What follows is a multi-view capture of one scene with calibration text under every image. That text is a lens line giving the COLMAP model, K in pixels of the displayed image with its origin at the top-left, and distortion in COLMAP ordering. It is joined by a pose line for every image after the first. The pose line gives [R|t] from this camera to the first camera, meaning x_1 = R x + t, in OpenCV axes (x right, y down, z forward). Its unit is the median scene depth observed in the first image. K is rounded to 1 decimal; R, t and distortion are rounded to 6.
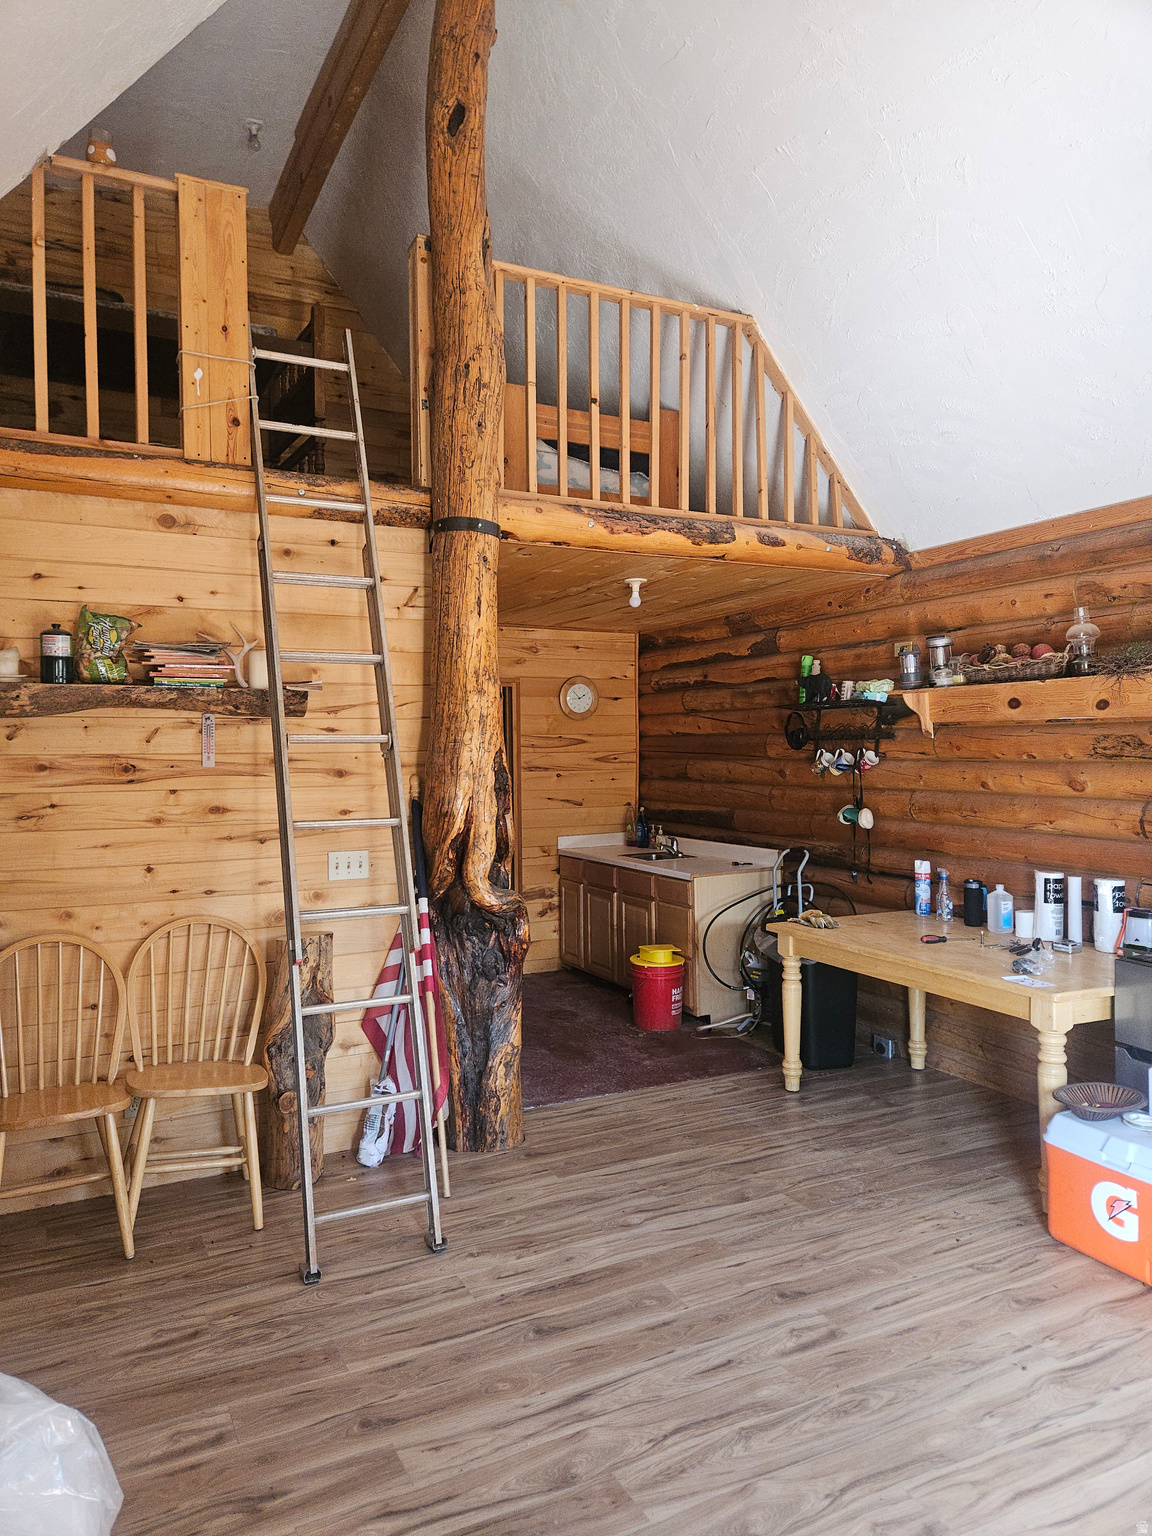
lens RADIAL K [[1021.4, 0, 567.4], [0, 1021.4, 770.9], [0, 0, 1]] dist [0.033594, -0.010836]
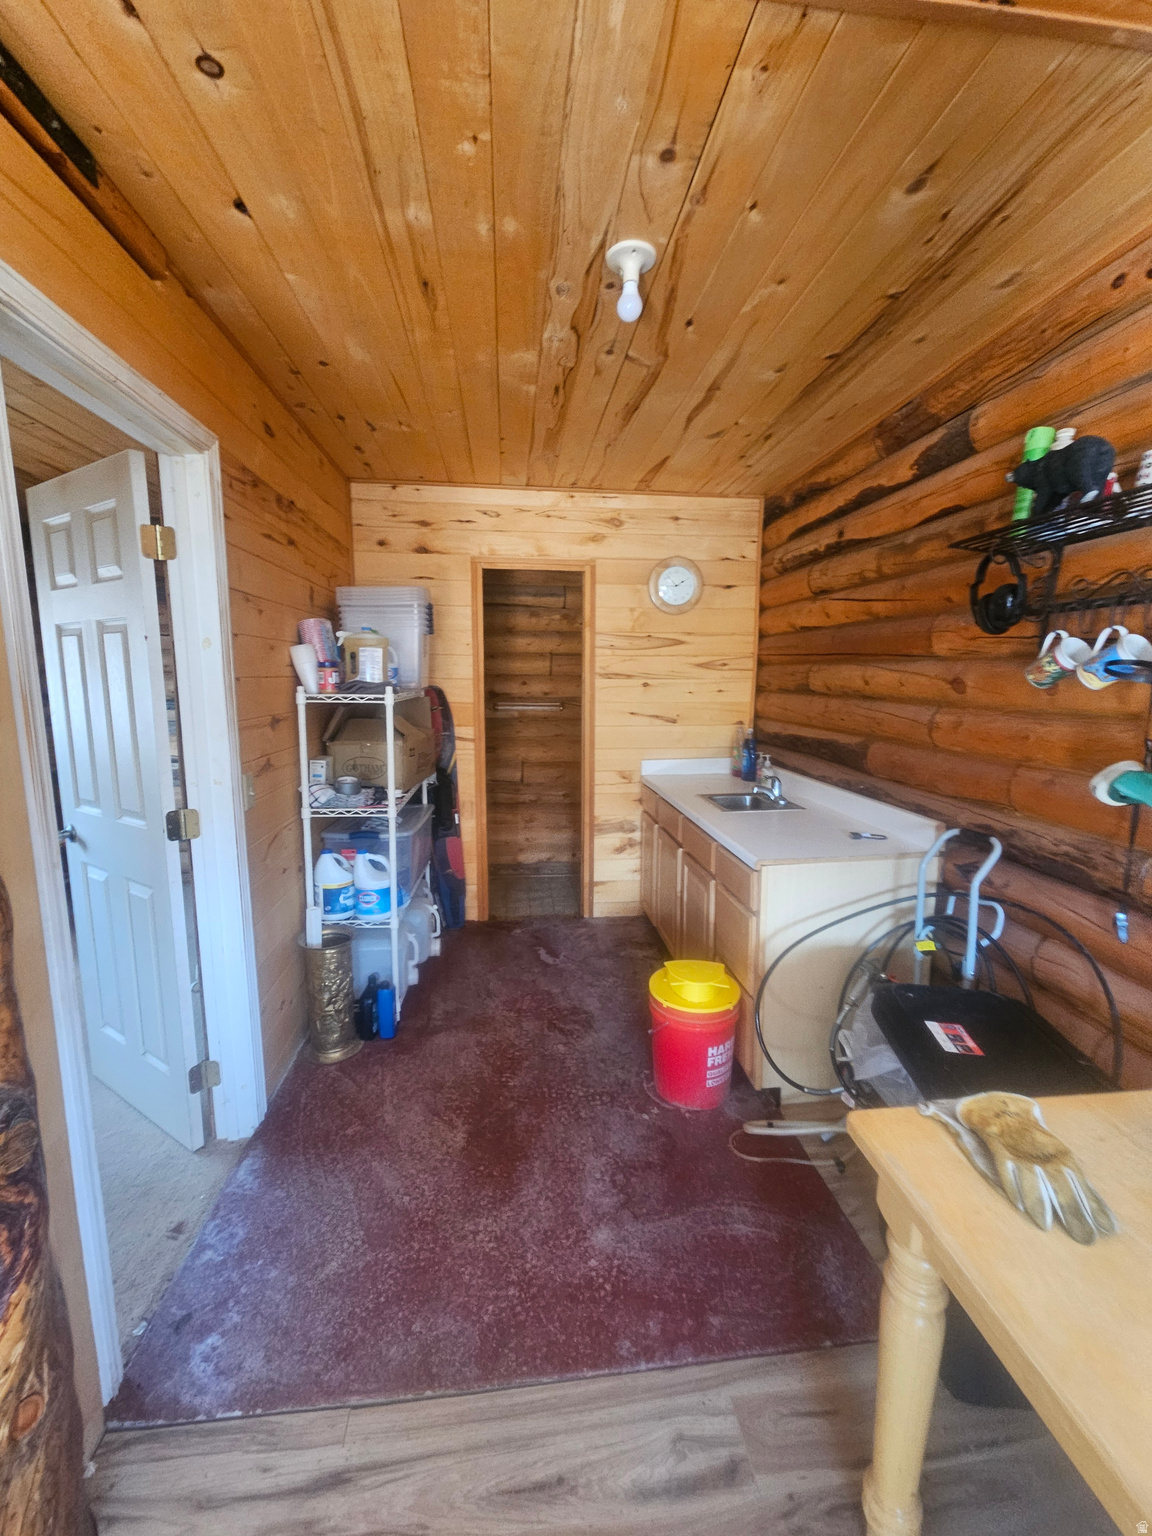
lens RADIAL K [[632.7, 0, 576.7], [0, 632.7, 763.8], [0, 0, 1]] dist [0.004217, -0.000420]
pose [[0.938243, 0.059664, -0.340793, 0.127461], [-0.017354, 0.991894, 0.125876, 0.005014], [0.345540, -0.112188, 0.931674, 0.569007]]
